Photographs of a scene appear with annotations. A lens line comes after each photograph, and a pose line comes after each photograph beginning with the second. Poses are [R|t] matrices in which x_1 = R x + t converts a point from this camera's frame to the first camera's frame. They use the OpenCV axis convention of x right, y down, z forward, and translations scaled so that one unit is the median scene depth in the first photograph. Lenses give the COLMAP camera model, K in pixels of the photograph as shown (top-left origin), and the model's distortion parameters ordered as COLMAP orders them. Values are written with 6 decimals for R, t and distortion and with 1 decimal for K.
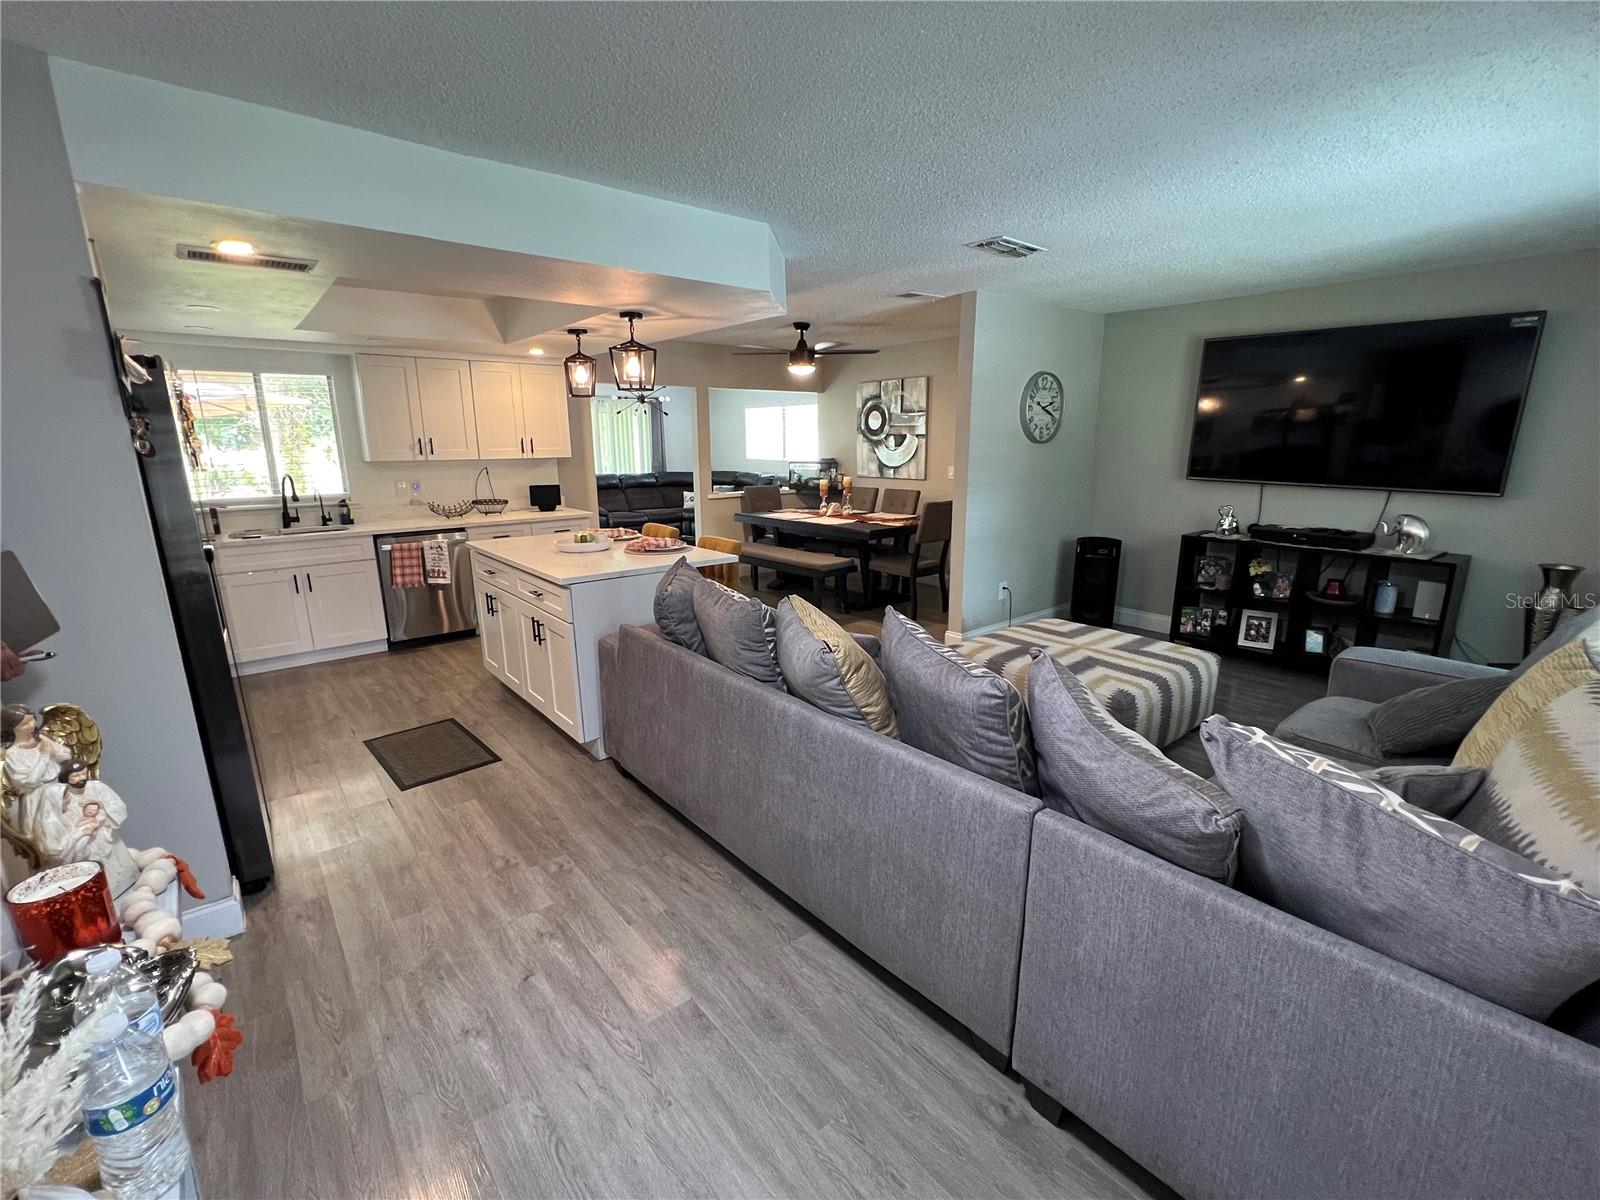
lens RADIAL K [[700.2, 0, 800.0], [0, 700.2, 600.0], [0, 0, 1]] dist [-0.000128, -0.000066]
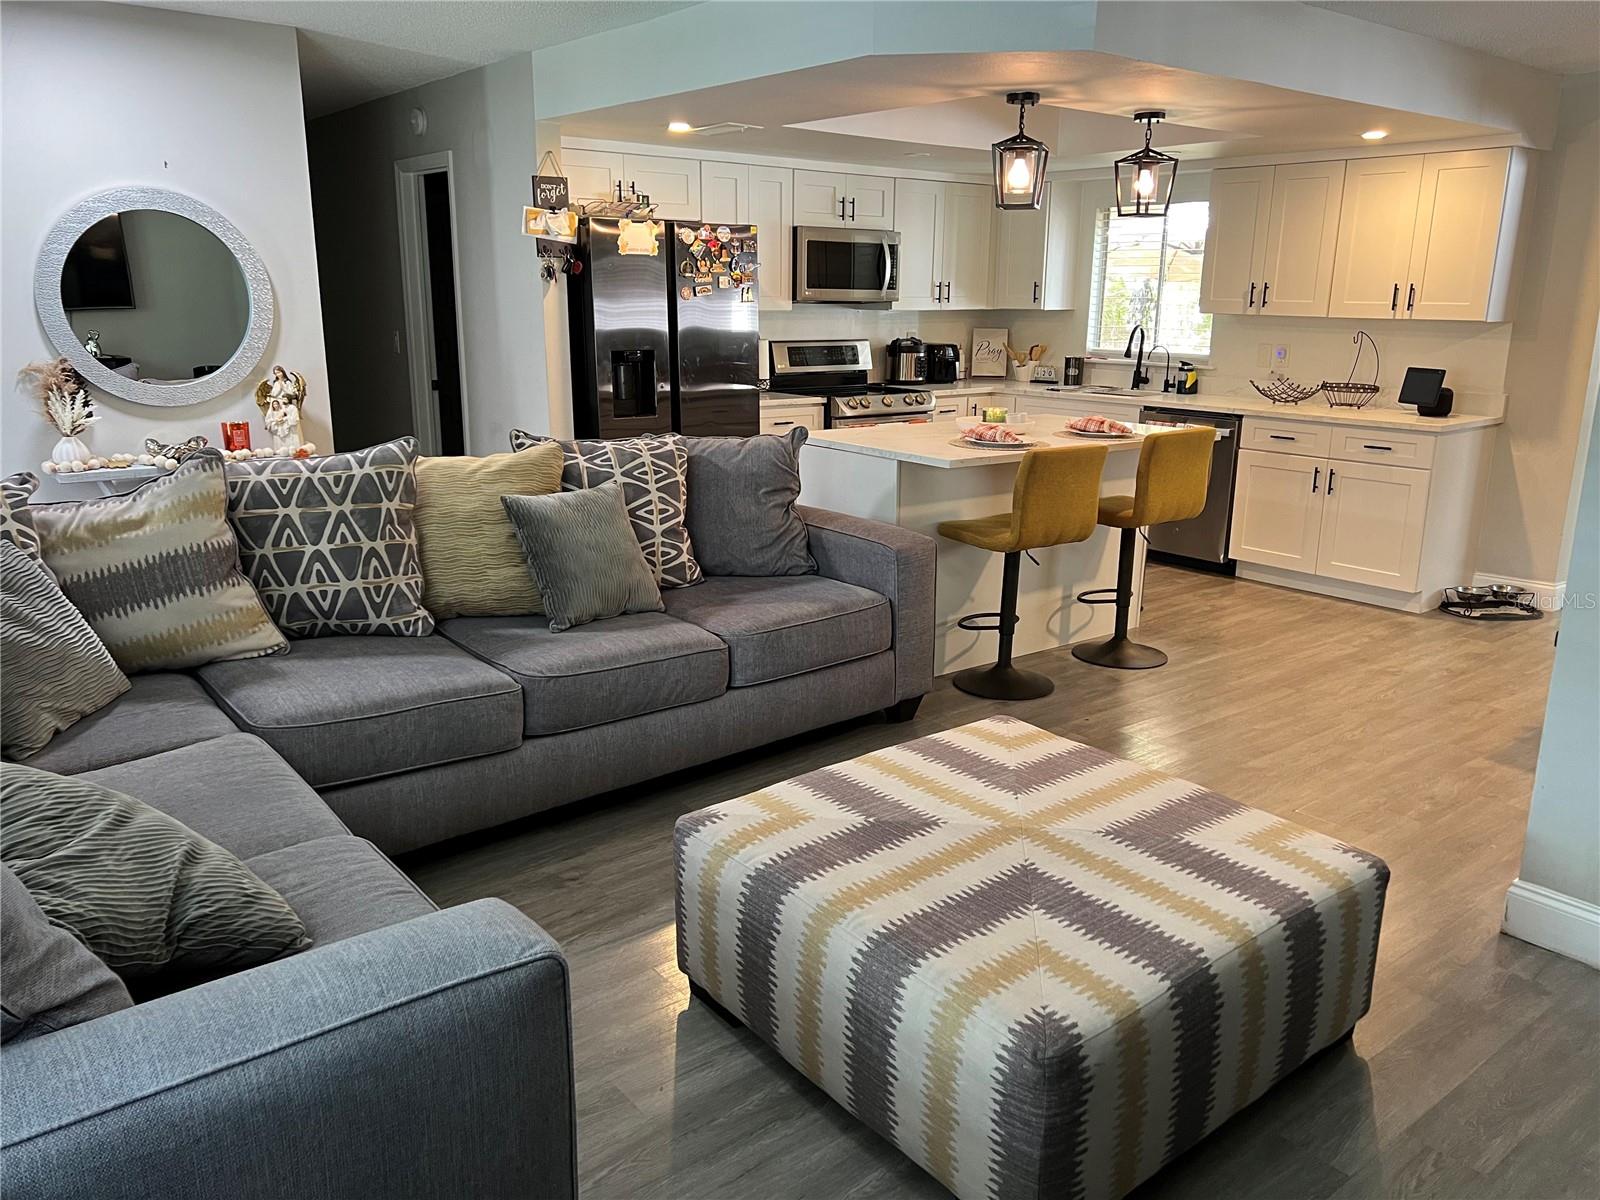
lens RADIAL K [[1206.9, 0, 800.0], [0, 1206.9, 600.0], [0, 0, 1]] dist [-0.002772, -0.001814]
pose [[-0.033968, 0.254398, -0.966503, 0.721466], [-0.236721, 0.937495, 0.255082, -0.133983], [0.970984, 0.237456, 0.028376, 0.600508]]
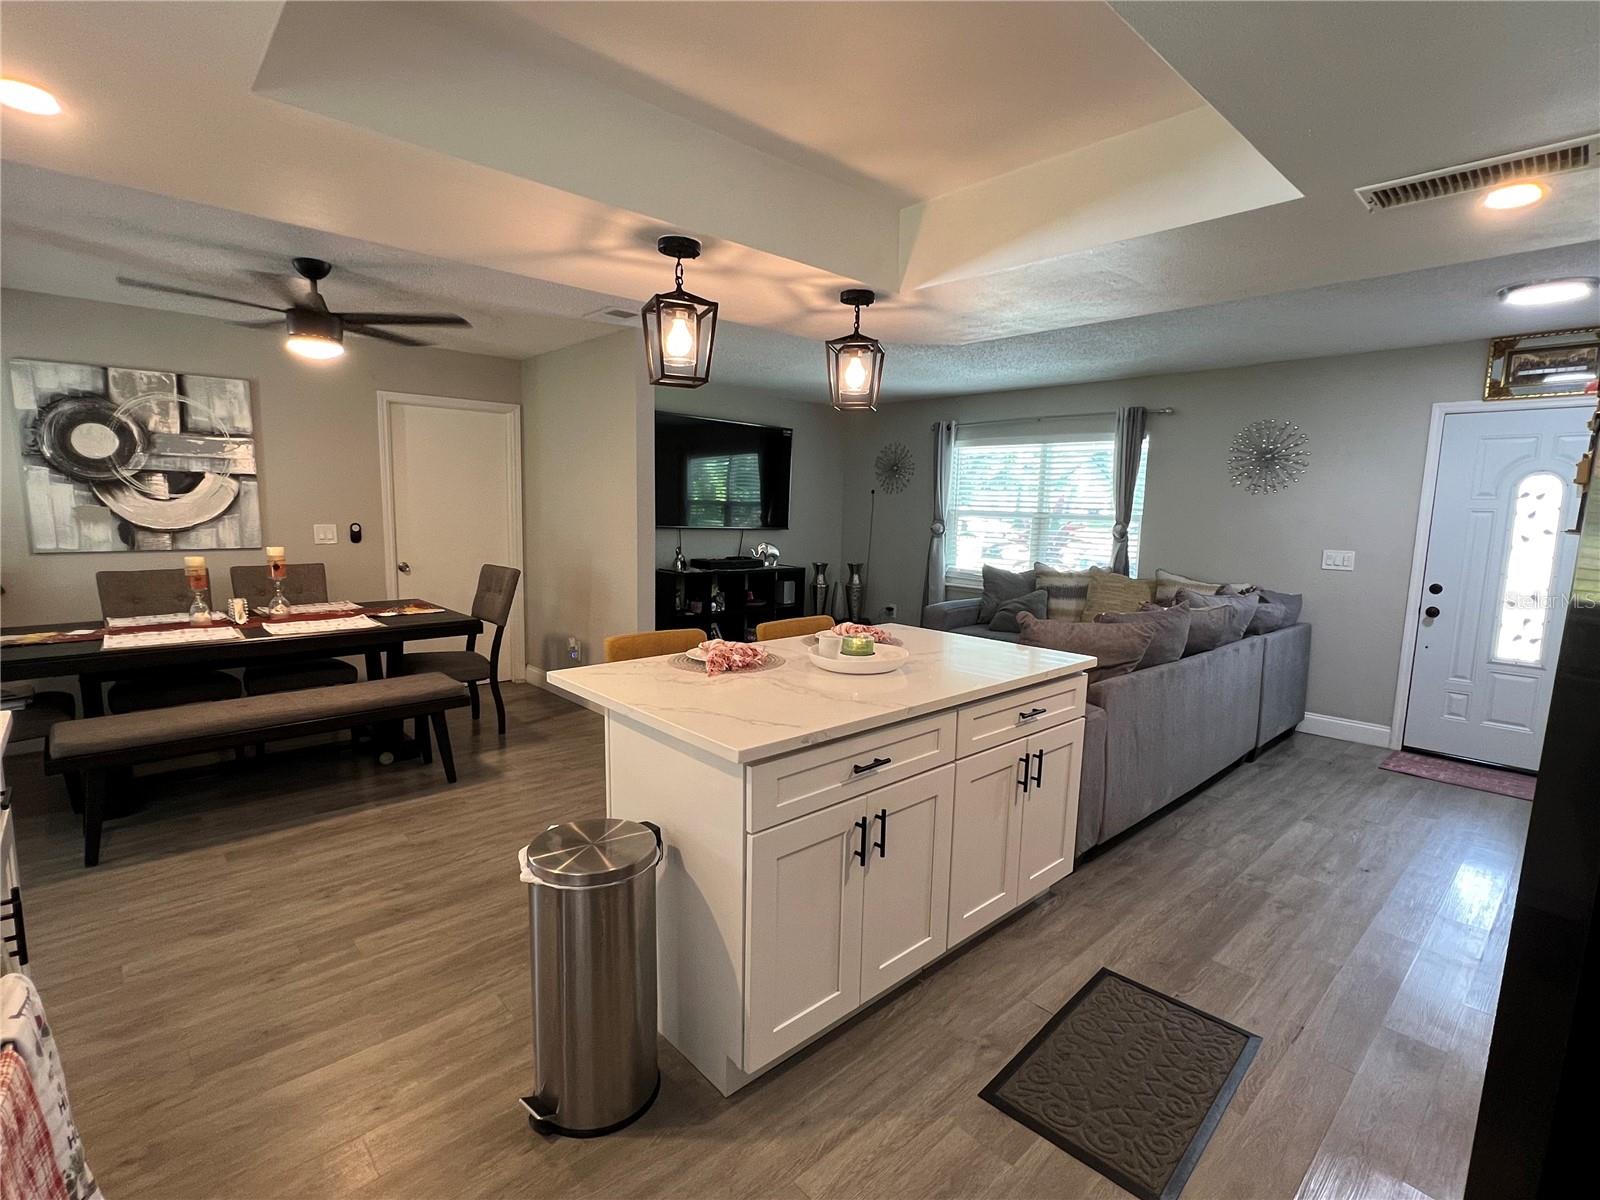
lens RADIAL K [[763.6, 0, 800.0], [0, 763.6, 600.0], [0, 0, 1]] dist [-0.002263, 0.000030]
pose [[-0.050624, -0.117385, 0.991795, -0.684393], [0.209491, 0.969728, 0.125466, -0.156129], [-0.976499, 0.214124, -0.024501, 0.782742]]
